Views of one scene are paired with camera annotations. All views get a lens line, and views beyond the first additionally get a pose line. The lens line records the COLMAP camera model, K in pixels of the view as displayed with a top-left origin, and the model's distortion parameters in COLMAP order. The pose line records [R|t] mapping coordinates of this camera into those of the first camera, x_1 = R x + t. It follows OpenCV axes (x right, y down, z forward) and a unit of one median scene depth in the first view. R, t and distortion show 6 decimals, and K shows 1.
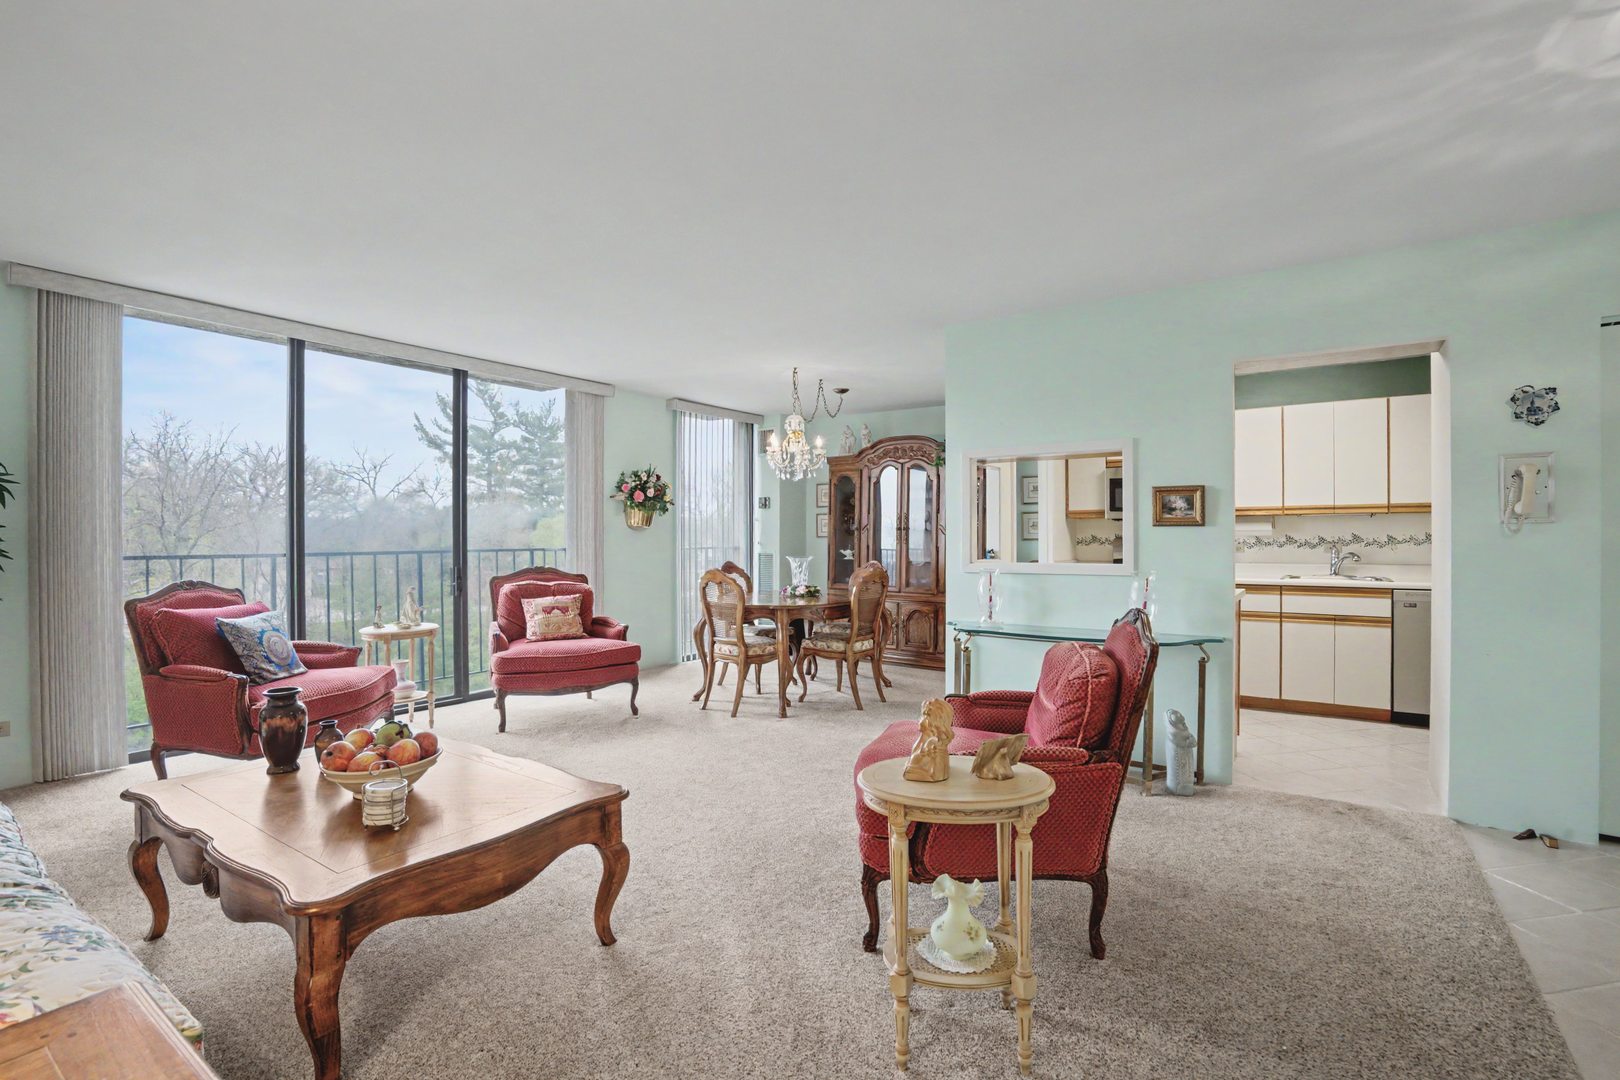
lens RADIAL K [[754.1, 0, 810.1], [0, 754.1, 536.5], [0, 0, 1]] dist [-0.060755, 0.024884]
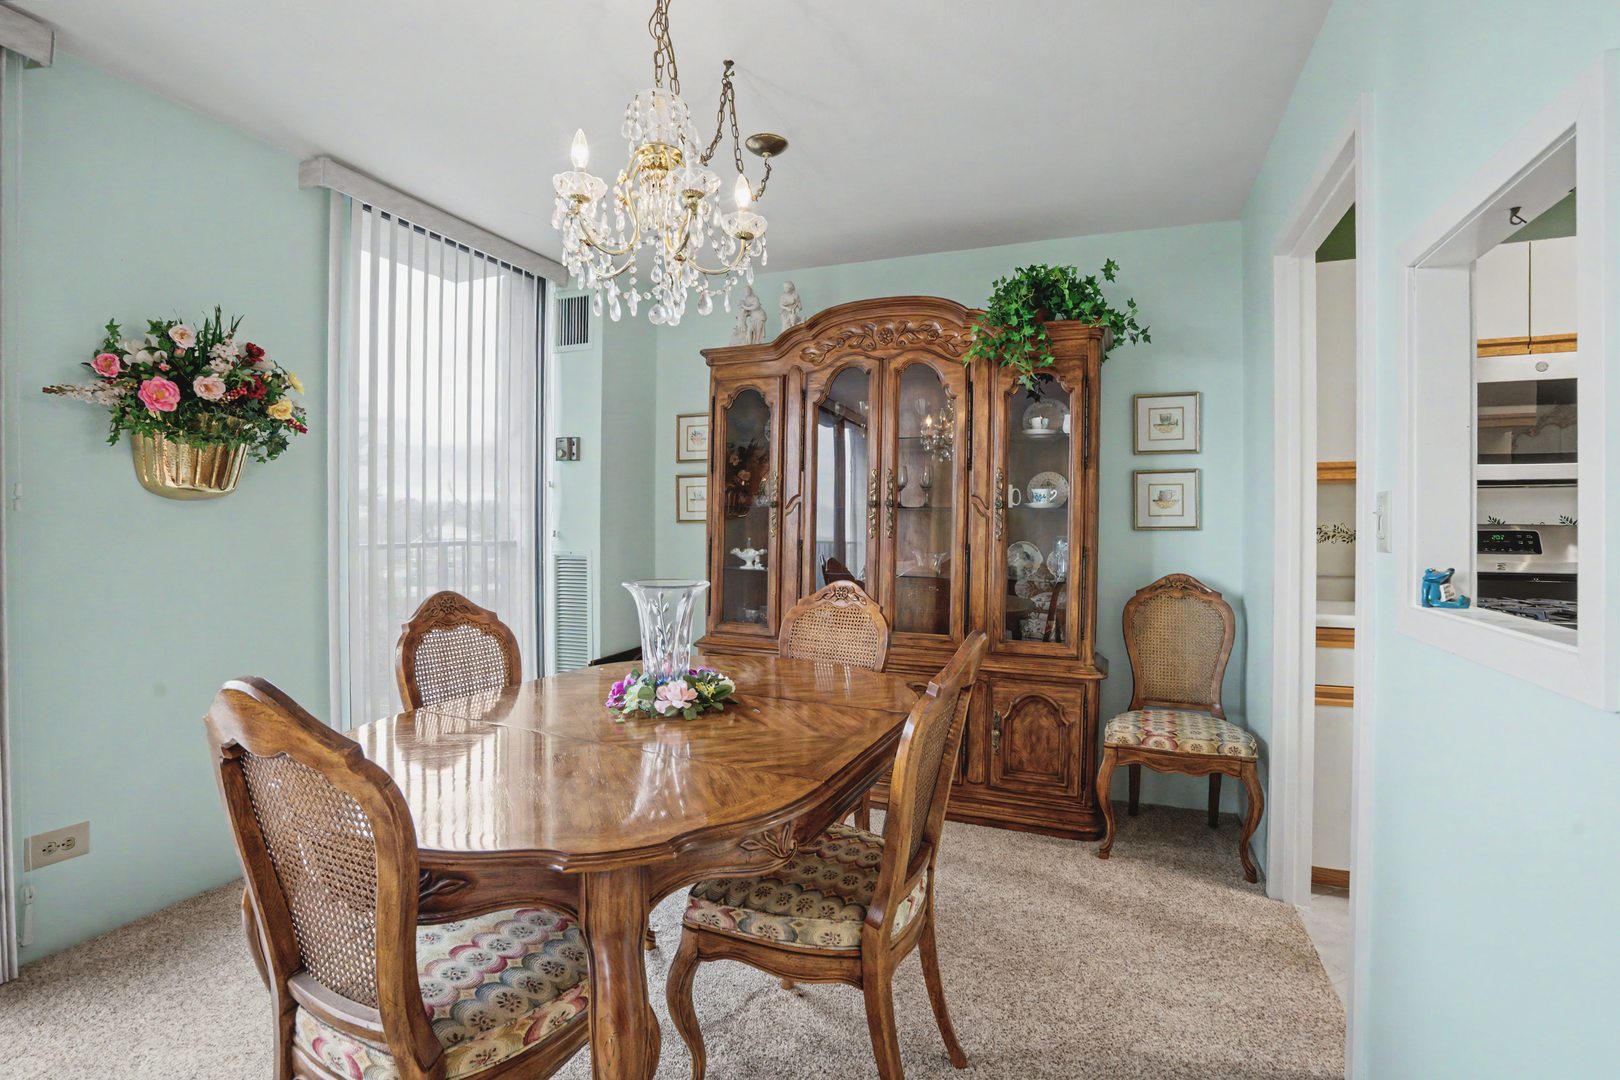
lens RADIAL K [[754.1, 0, 810.1], [0, 754.1, 536.5], [0, 0, 1]] dist [-0.060755, 0.024884]
pose [[0.974010, -0.000362, 0.226503, -0.024071], [-0.003511, 0.999854, 0.016697, 0.001933], [-0.226476, -0.017058, 0.973867, 0.620122]]
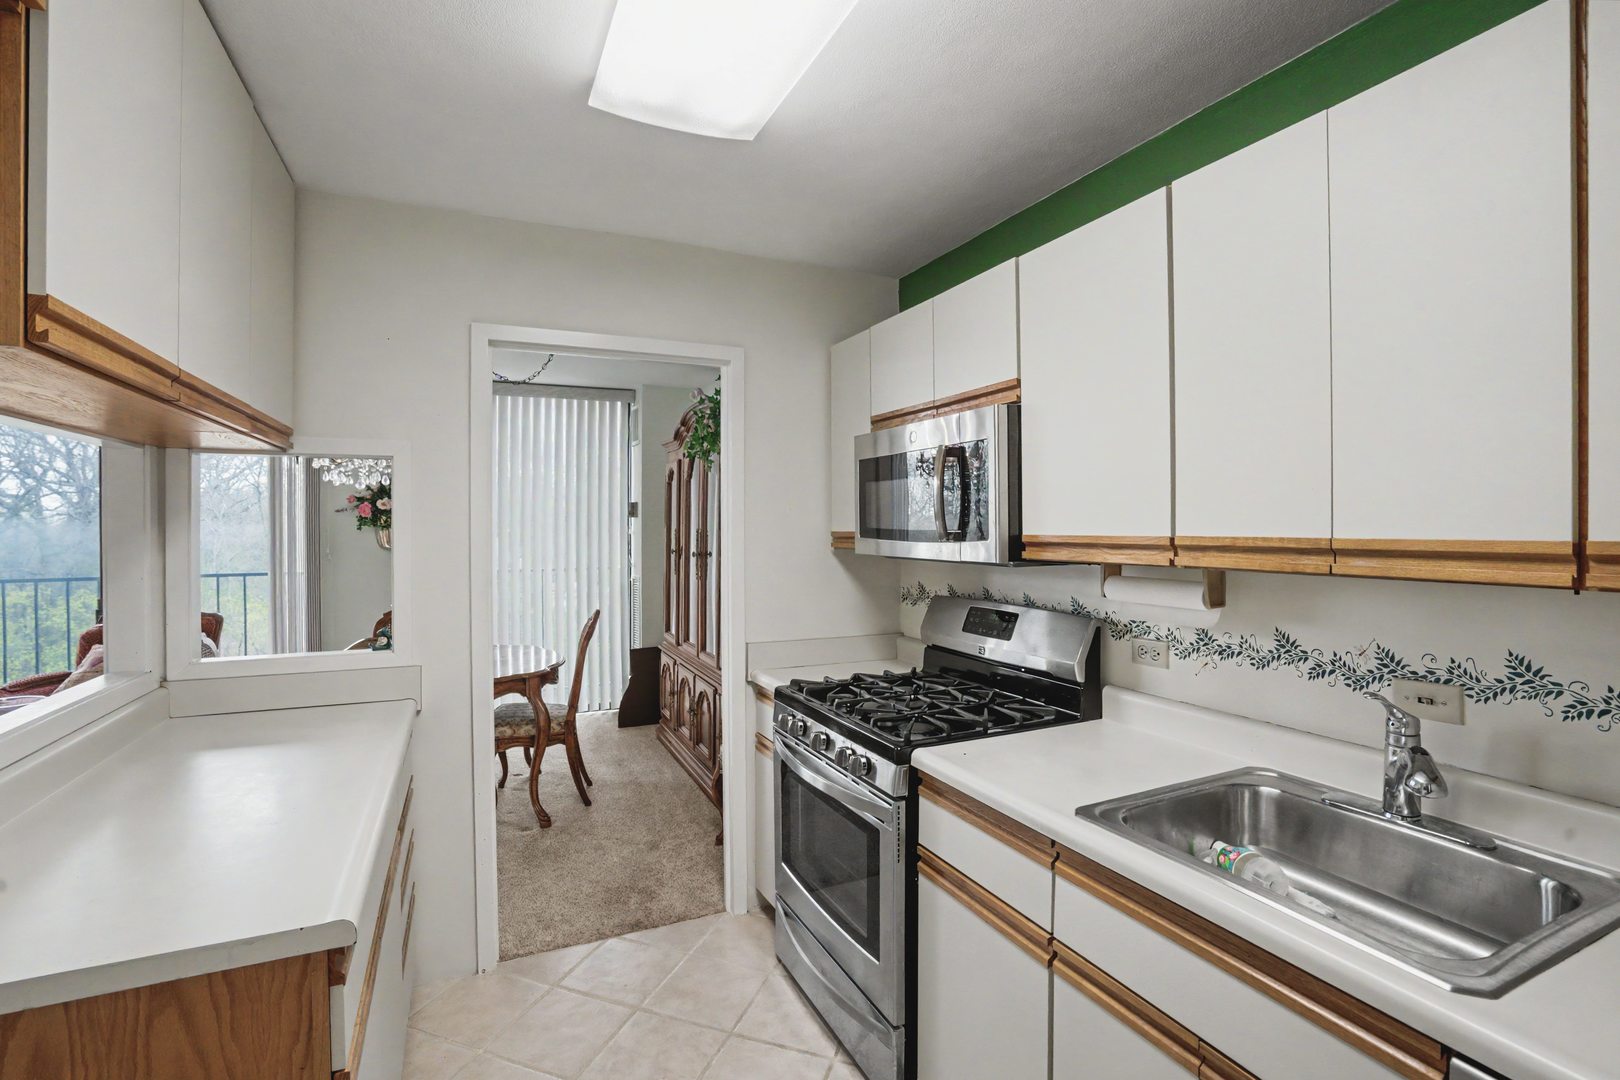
lens RADIAL K [[754.1, 0, 810.1], [0, 754.1, 536.5], [0, 0, 1]] dist [-0.060755, 0.024884]
pose [[0.862825, 0.007855, -0.505441, 0.548169], [0.000934, 0.999853, 0.017134, -0.038097], [0.505502, -0.015256, 0.862691, 0.567819]]
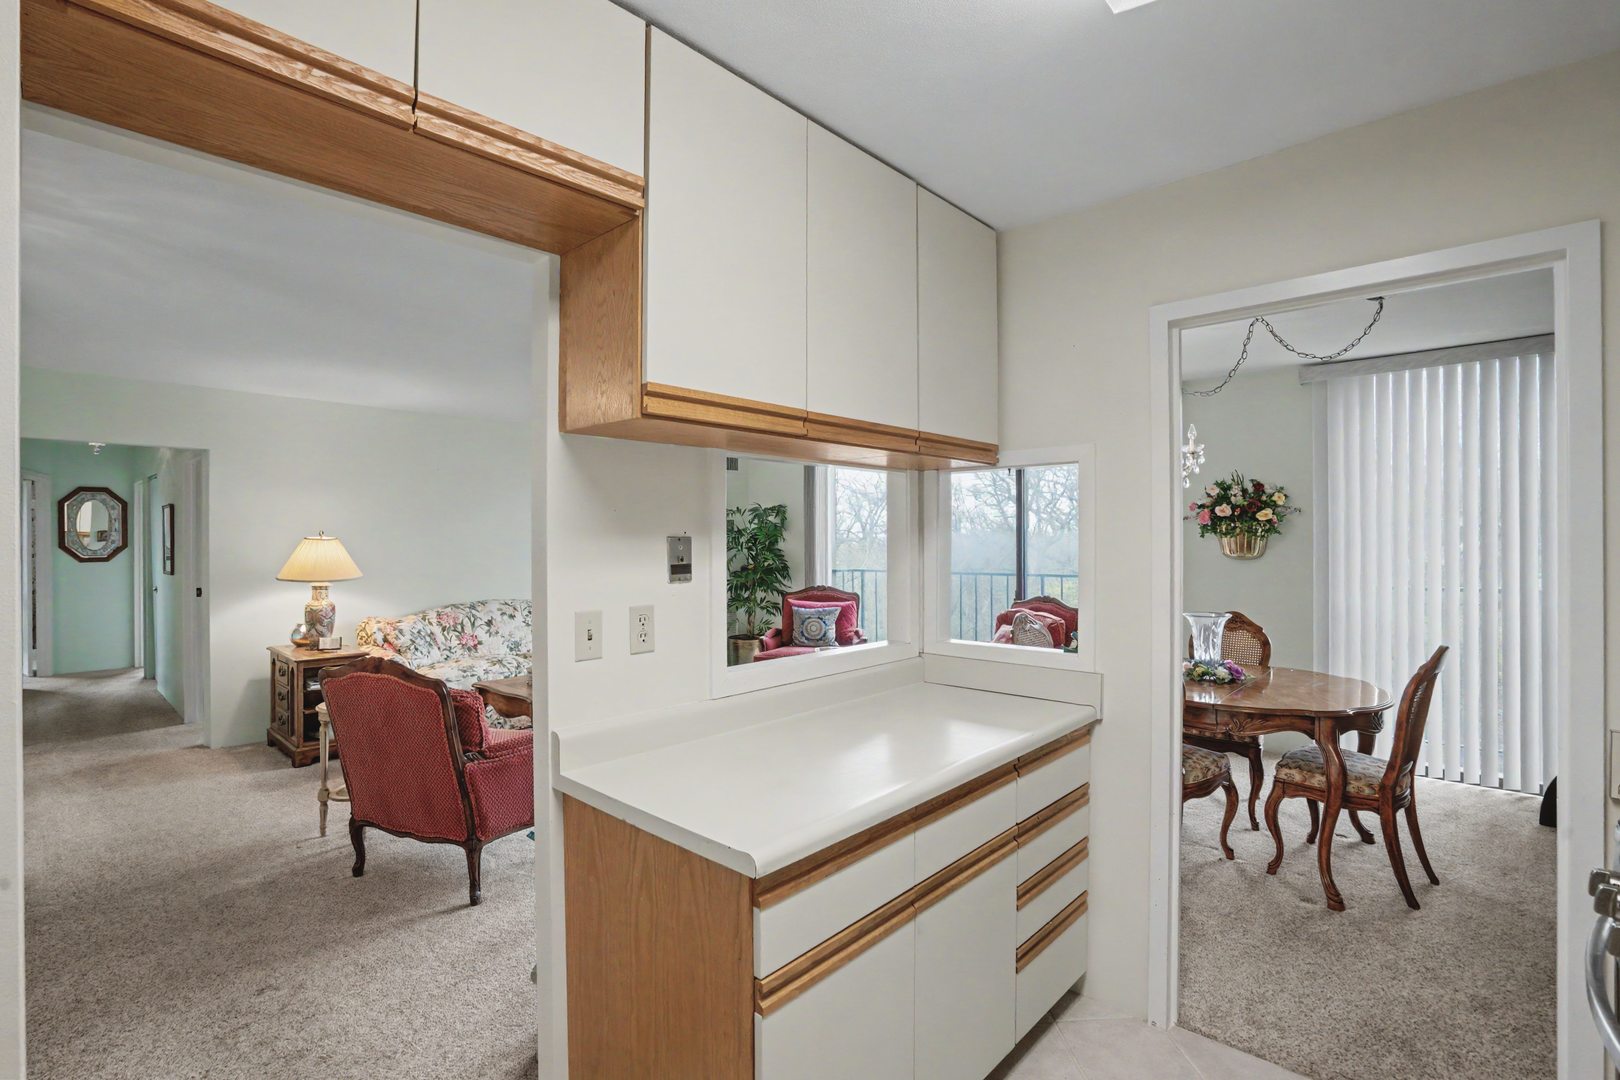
lens RADIAL K [[754.1, 0, 810.1], [0, 754.1, 536.5], [0, 0, 1]] dist [-0.060755, 0.024884]
pose [[-0.131256, 0.000733, -0.991348, 0.570900], [0.005134, 0.999987, 0.000060, -0.035041], [0.991335, -0.005082, -0.131258, 0.693087]]
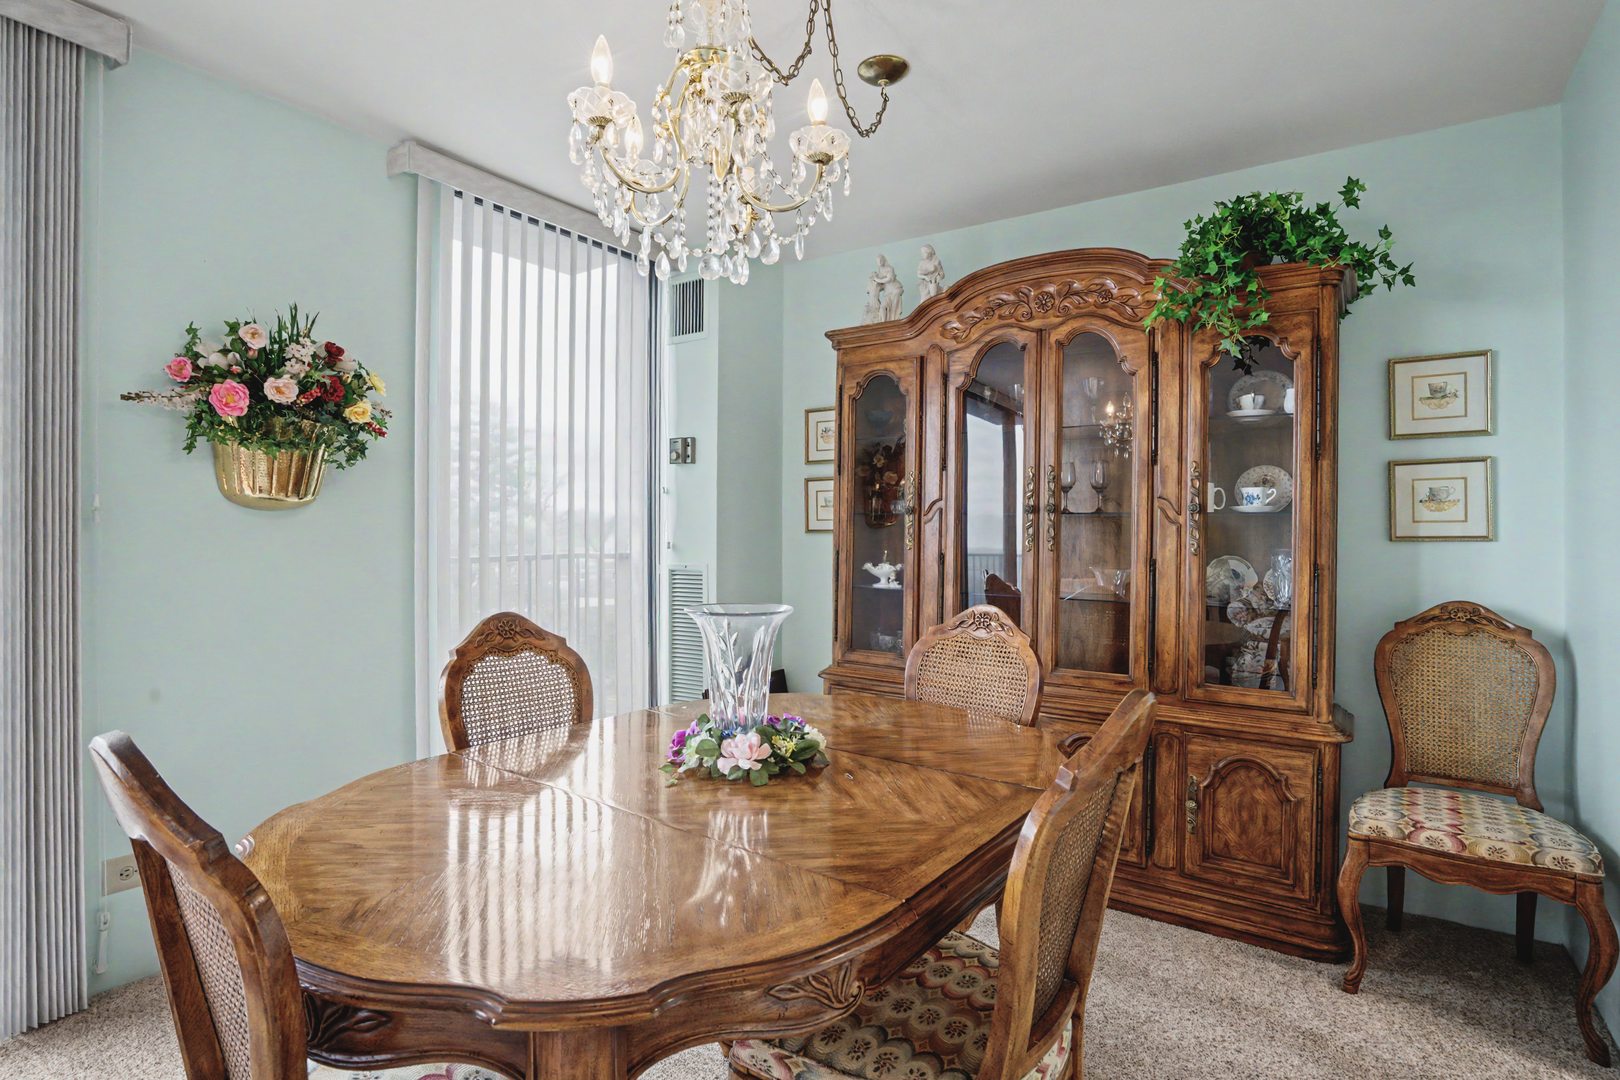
lens RADIAL K [[815.0, 0, 810.4], [0, 815.0, 534.6], [0, 0, 1]] dist [-0.049867, 0.025111]
pose [[0.999917, 0.001024, 0.012875, 0.005898], [-0.001040, 0.999999, 0.001241, 0.001751], [-0.012874, -0.001254, 0.999916, 0.662689]]
